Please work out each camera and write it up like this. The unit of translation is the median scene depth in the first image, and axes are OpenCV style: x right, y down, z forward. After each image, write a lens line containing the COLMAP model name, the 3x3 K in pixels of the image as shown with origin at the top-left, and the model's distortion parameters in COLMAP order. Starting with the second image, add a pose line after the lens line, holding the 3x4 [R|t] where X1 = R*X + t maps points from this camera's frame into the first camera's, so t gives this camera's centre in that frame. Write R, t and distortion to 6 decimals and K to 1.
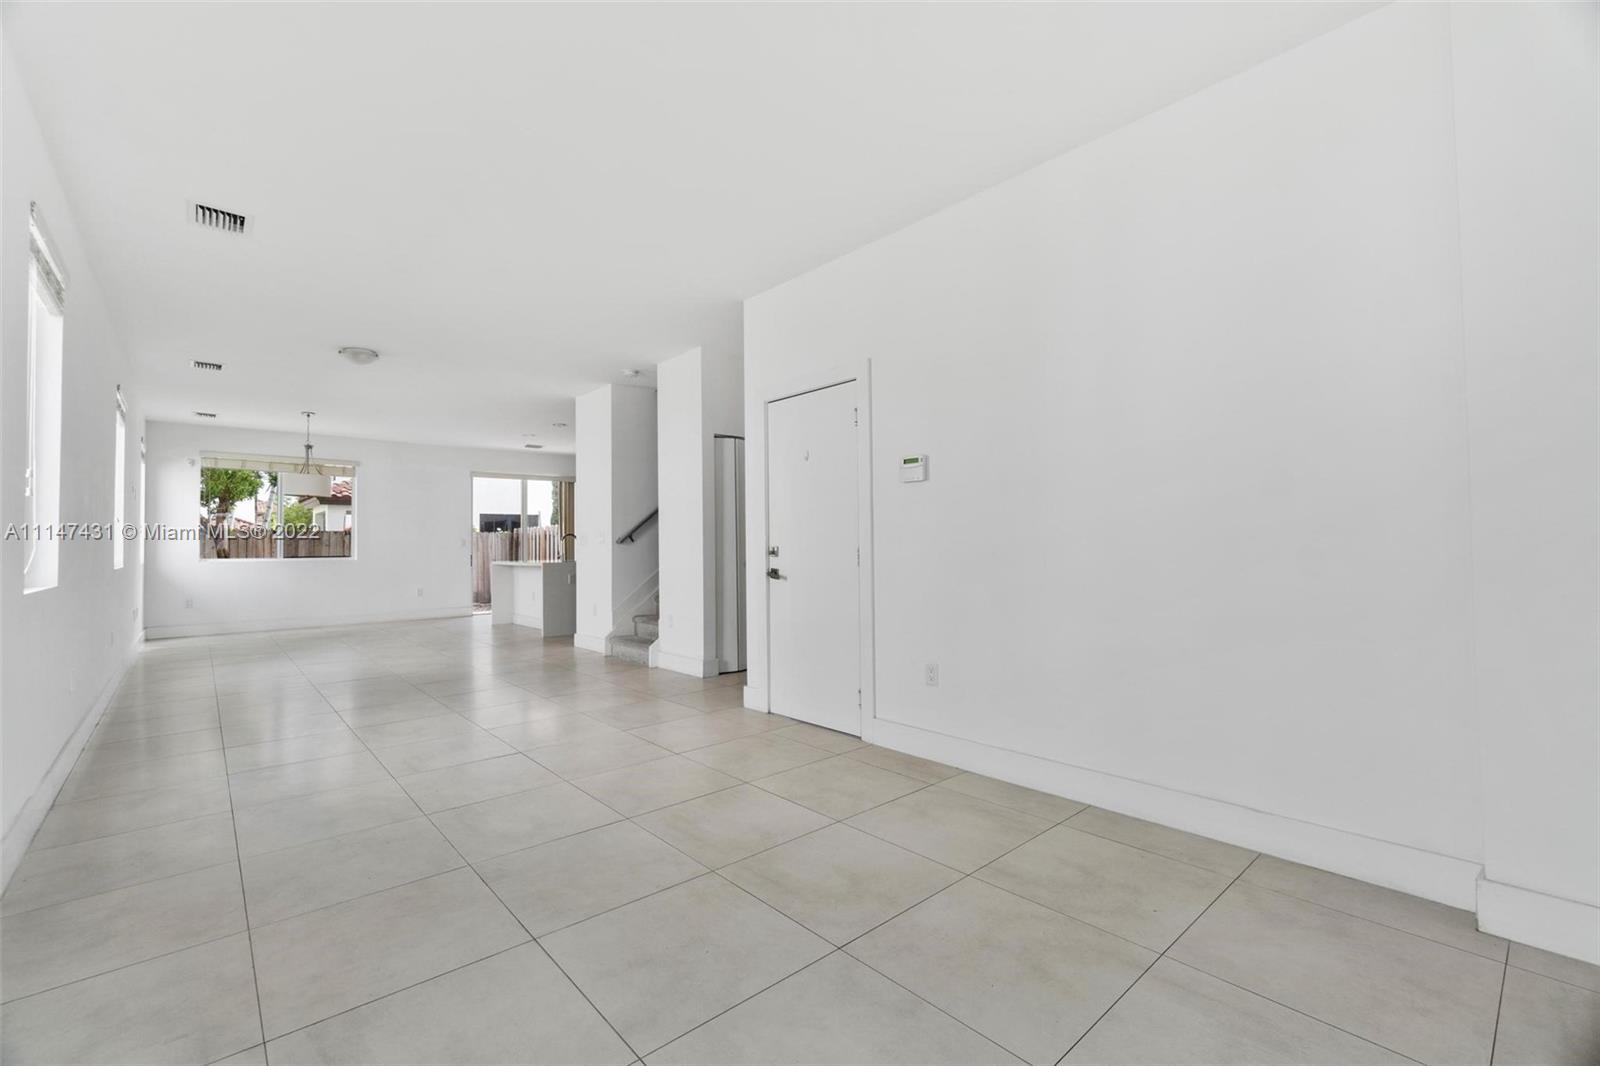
lens RADIAL K [[691.8, 0, 800.0], [0, 691.8, 533.0], [0, 0, 1]] dist [-0.003037, -0.000006]
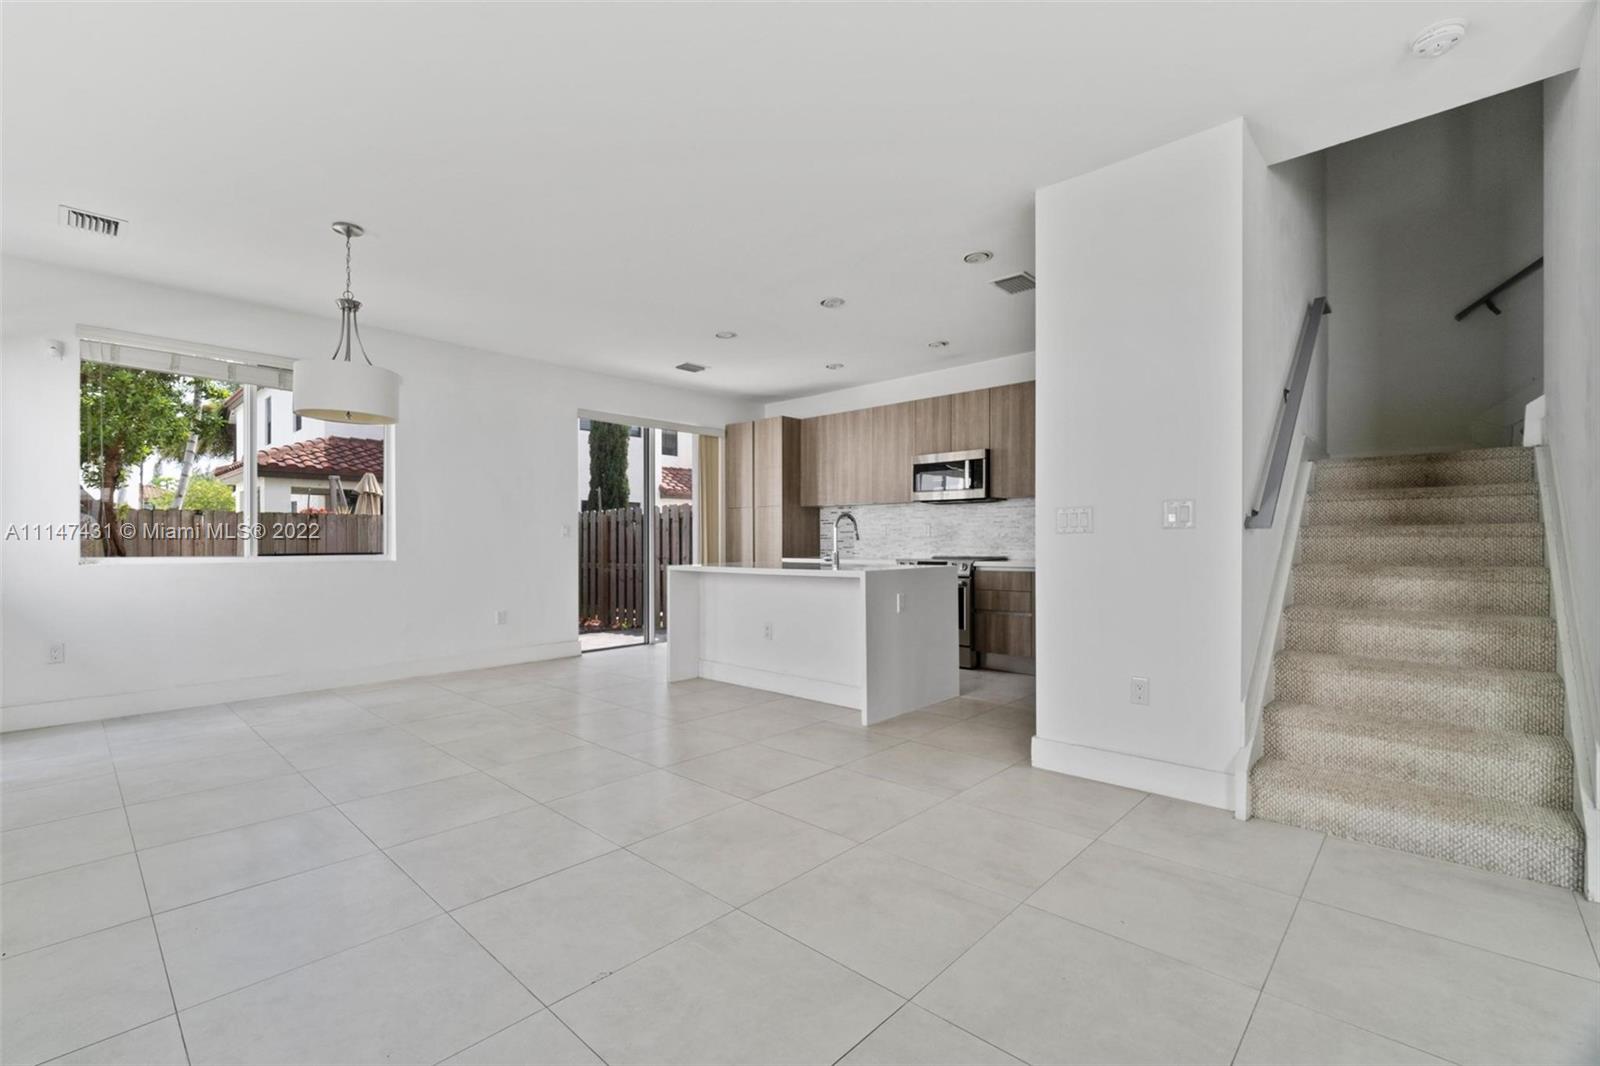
lens RADIAL K [[710.2, 0, 791.0], [0, 710.2, 548.2], [0, 0, 1]] dist [-0.001368, 0.000061]
pose [[0.996267, 0.000898, 0.086322, -0.362671], [-0.003132, 0.999664, 0.025749, 0.013605], [-0.086270, -0.025923, 0.995935, 0.402507]]
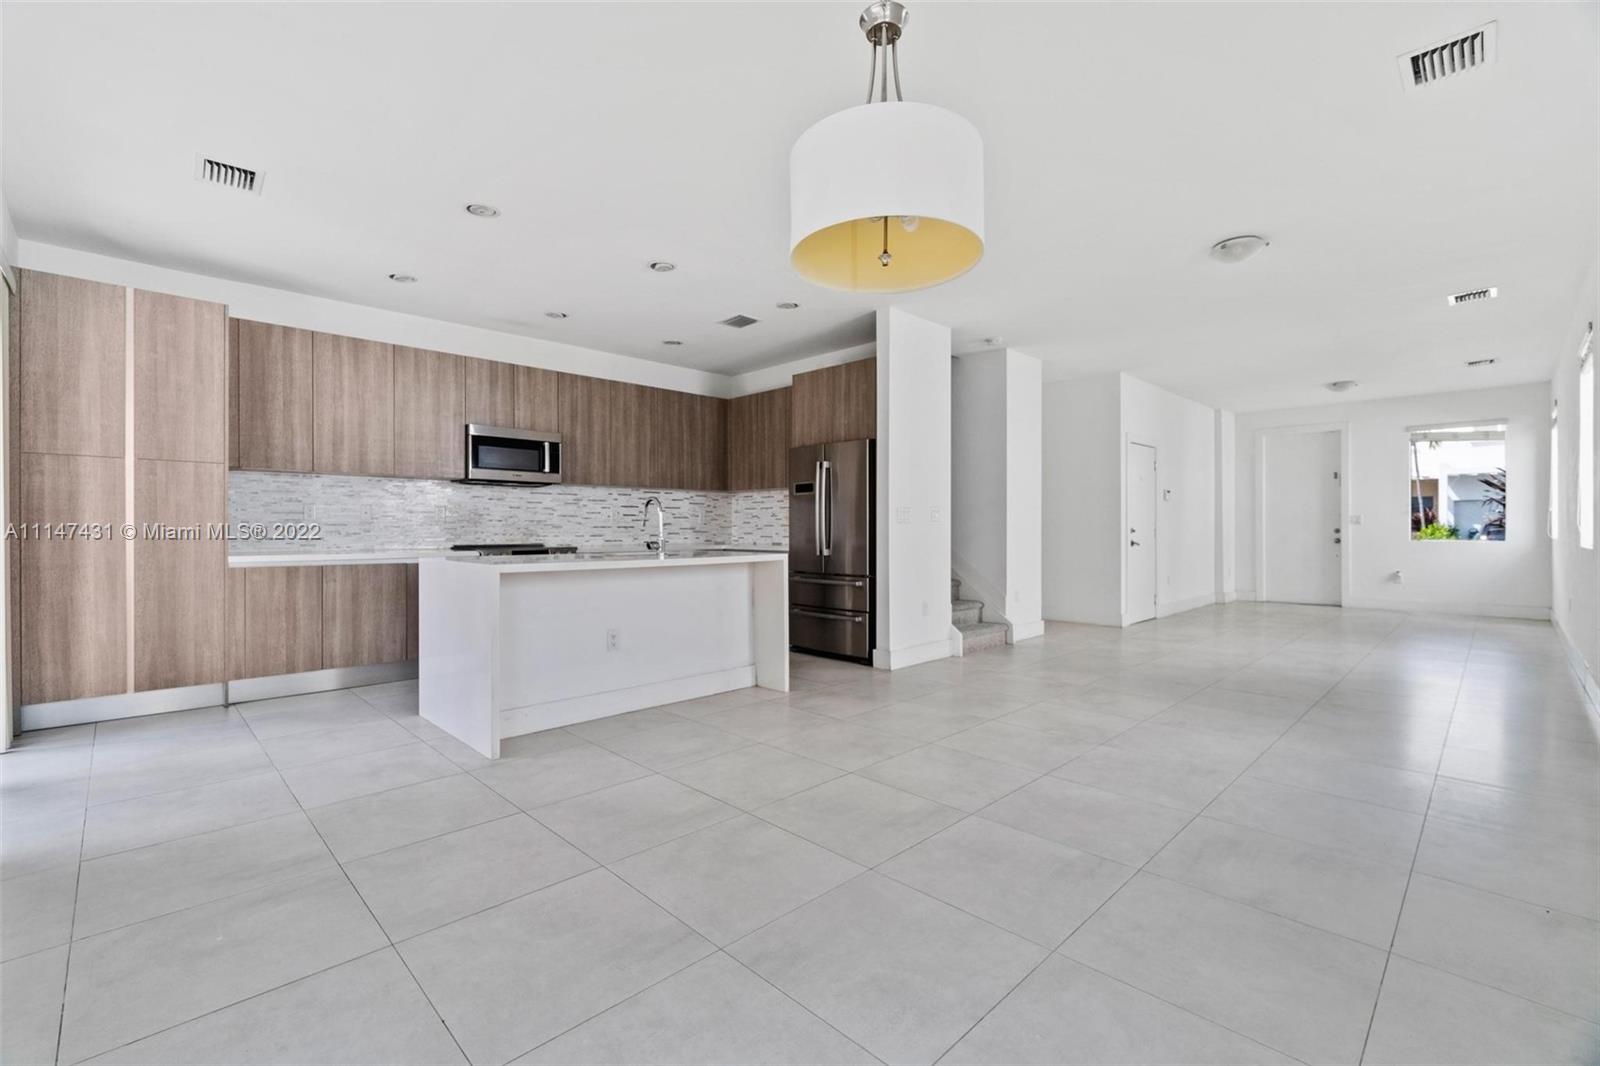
lens RADIAL K [[691.8, 0, 800.0], [0, 691.8, 533.0], [0, 0, 1]] dist [-0.003037, -0.000006]
pose [[-0.056472, -0.000623, 0.998404, -0.710859], [-0.016707, 0.999860, -0.000321, 0.023222], [-0.998264, -0.016699, -0.056474, 0.800480]]
